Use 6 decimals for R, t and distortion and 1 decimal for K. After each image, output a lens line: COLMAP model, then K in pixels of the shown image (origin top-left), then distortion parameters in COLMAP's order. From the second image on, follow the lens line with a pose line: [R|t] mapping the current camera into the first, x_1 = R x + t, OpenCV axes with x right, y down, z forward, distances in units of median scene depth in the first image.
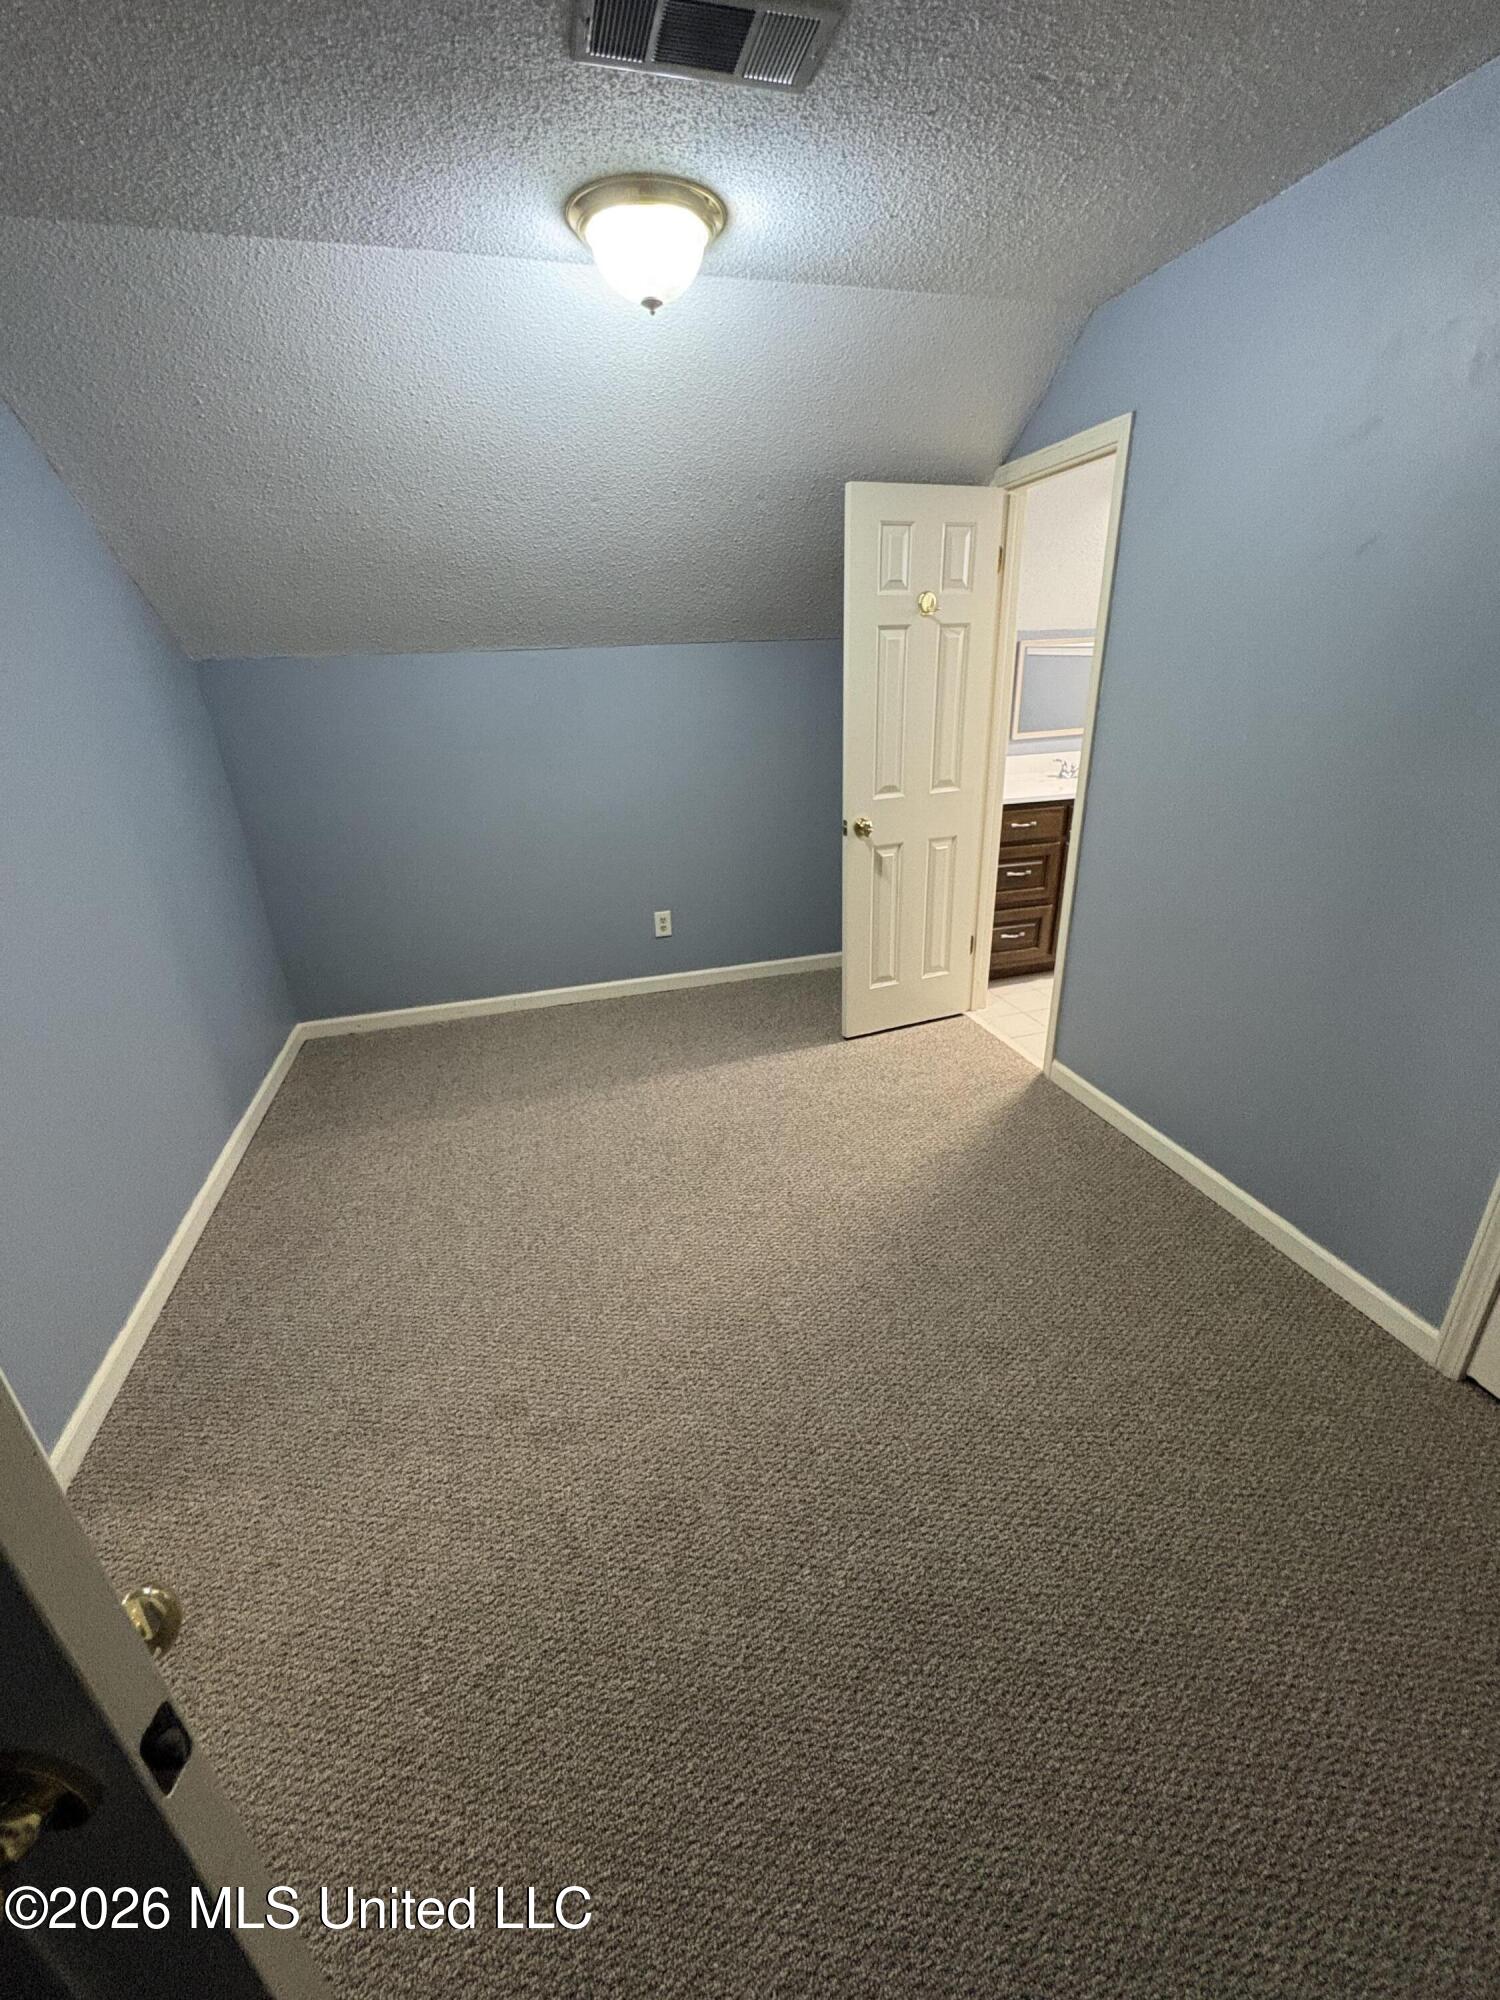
lens RADIAL K [[800.2, 0, 753.5], [0, 800.2, 991.4], [0, 0, 1]] dist [-0.000791, -0.000244]
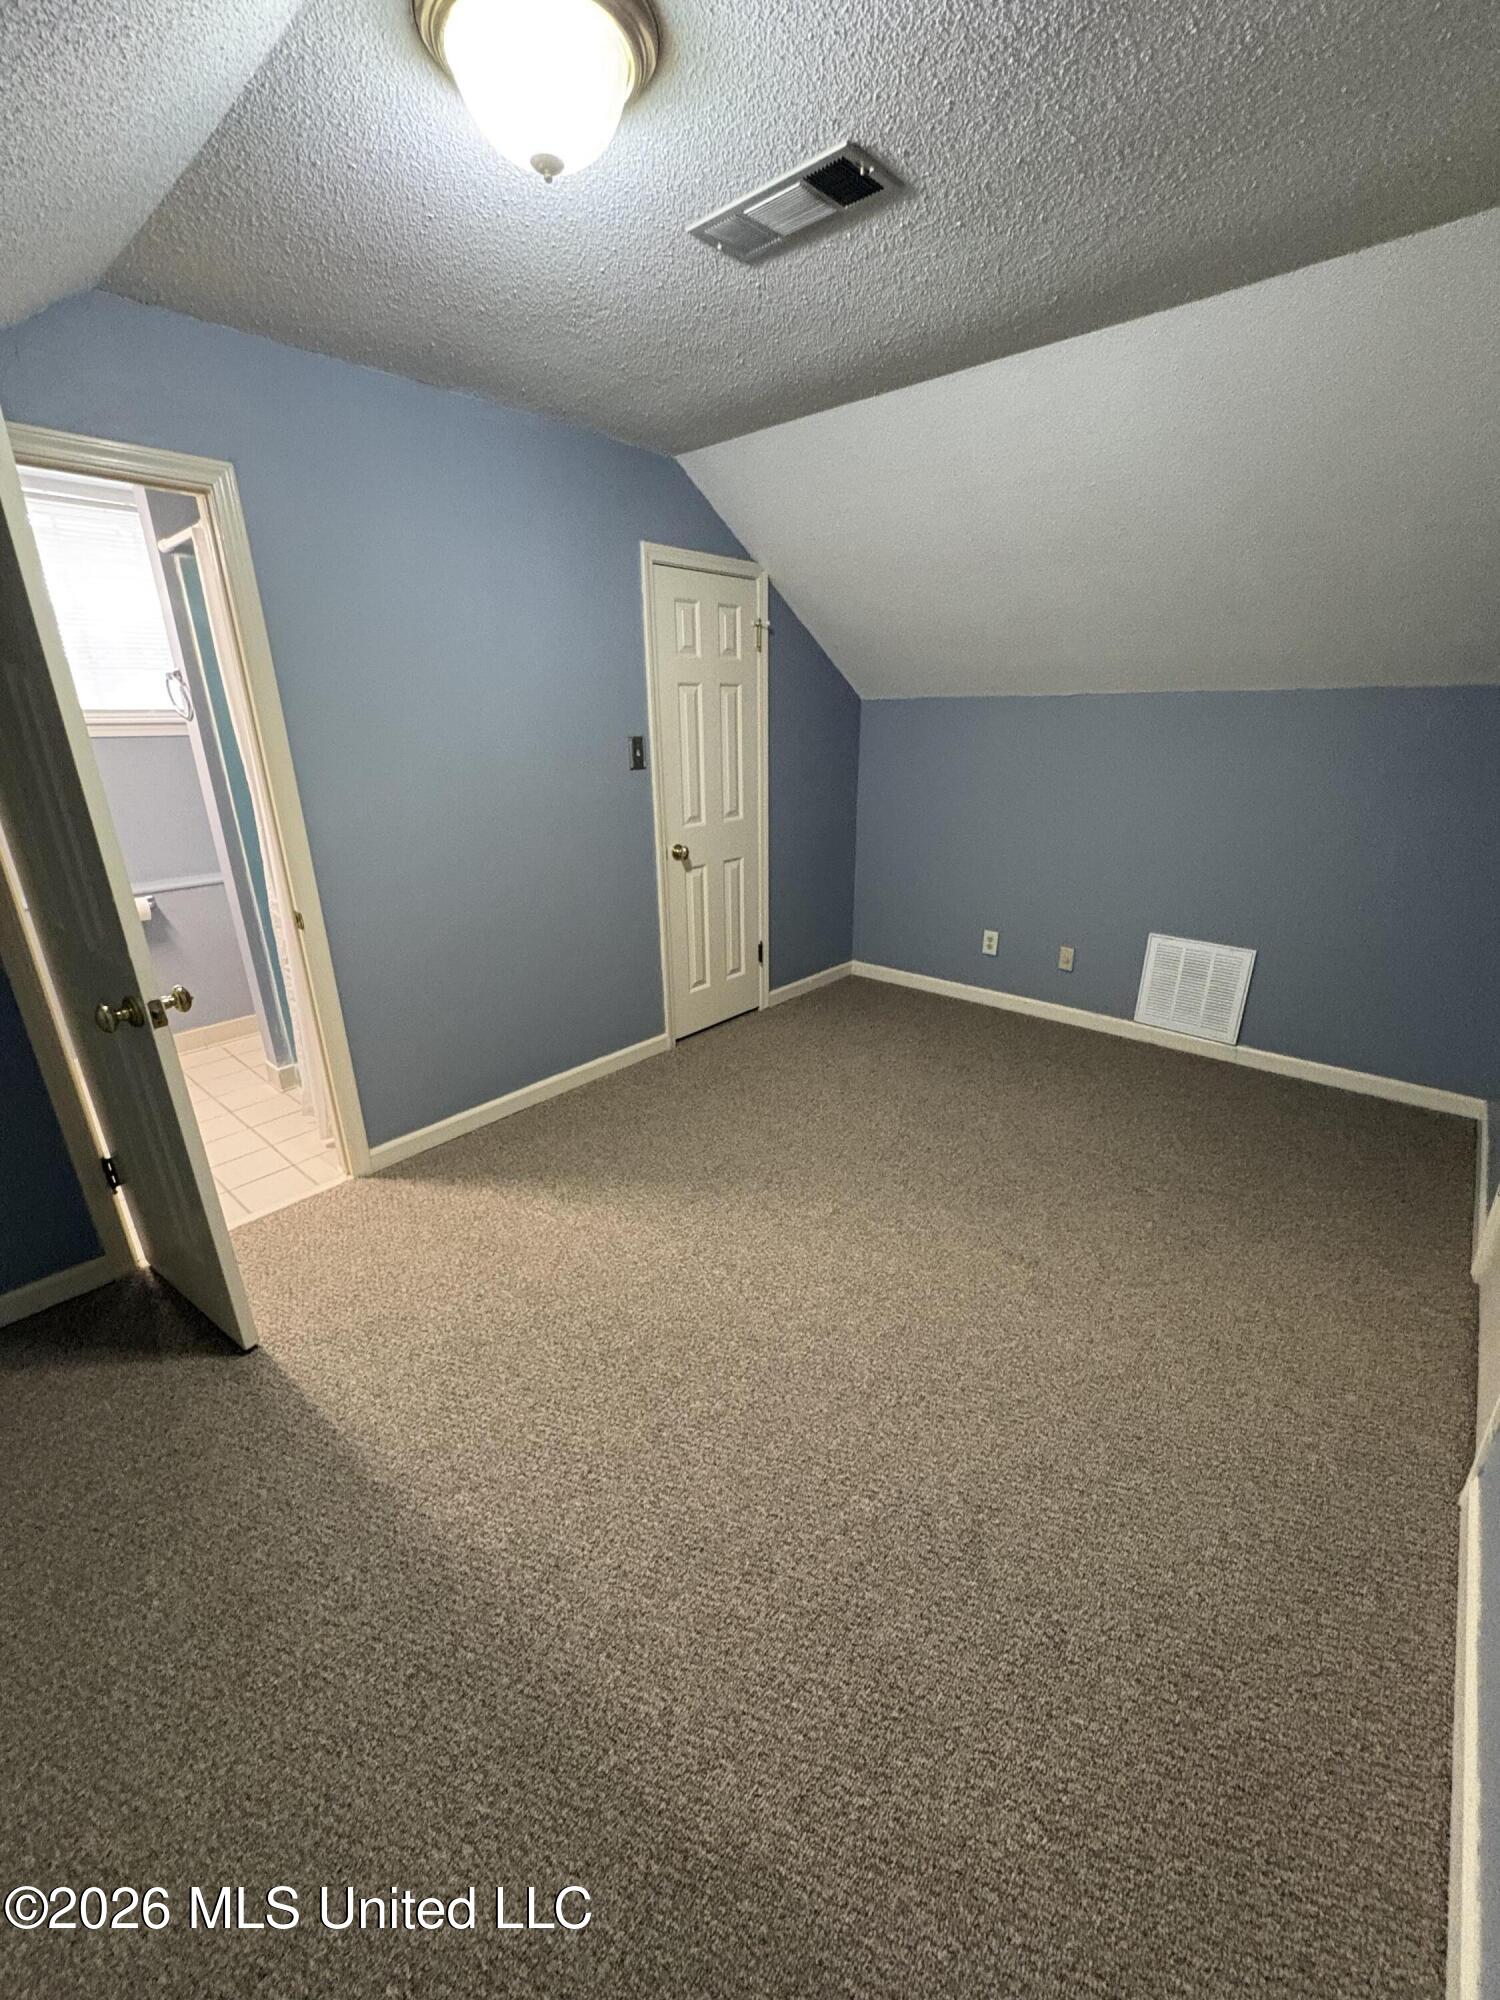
lens RADIAL K [[800.2, 0, 750.7], [0, 800.2, 993.0], [0, 0, 1]] dist [-0.000791, -0.000244]
pose [[-0.540046, -0.232446, 0.808900, -0.646389], [0.352439, 0.810320, 0.468153, -0.389009], [-0.764289, 0.537912, -0.355687, 1.044639]]
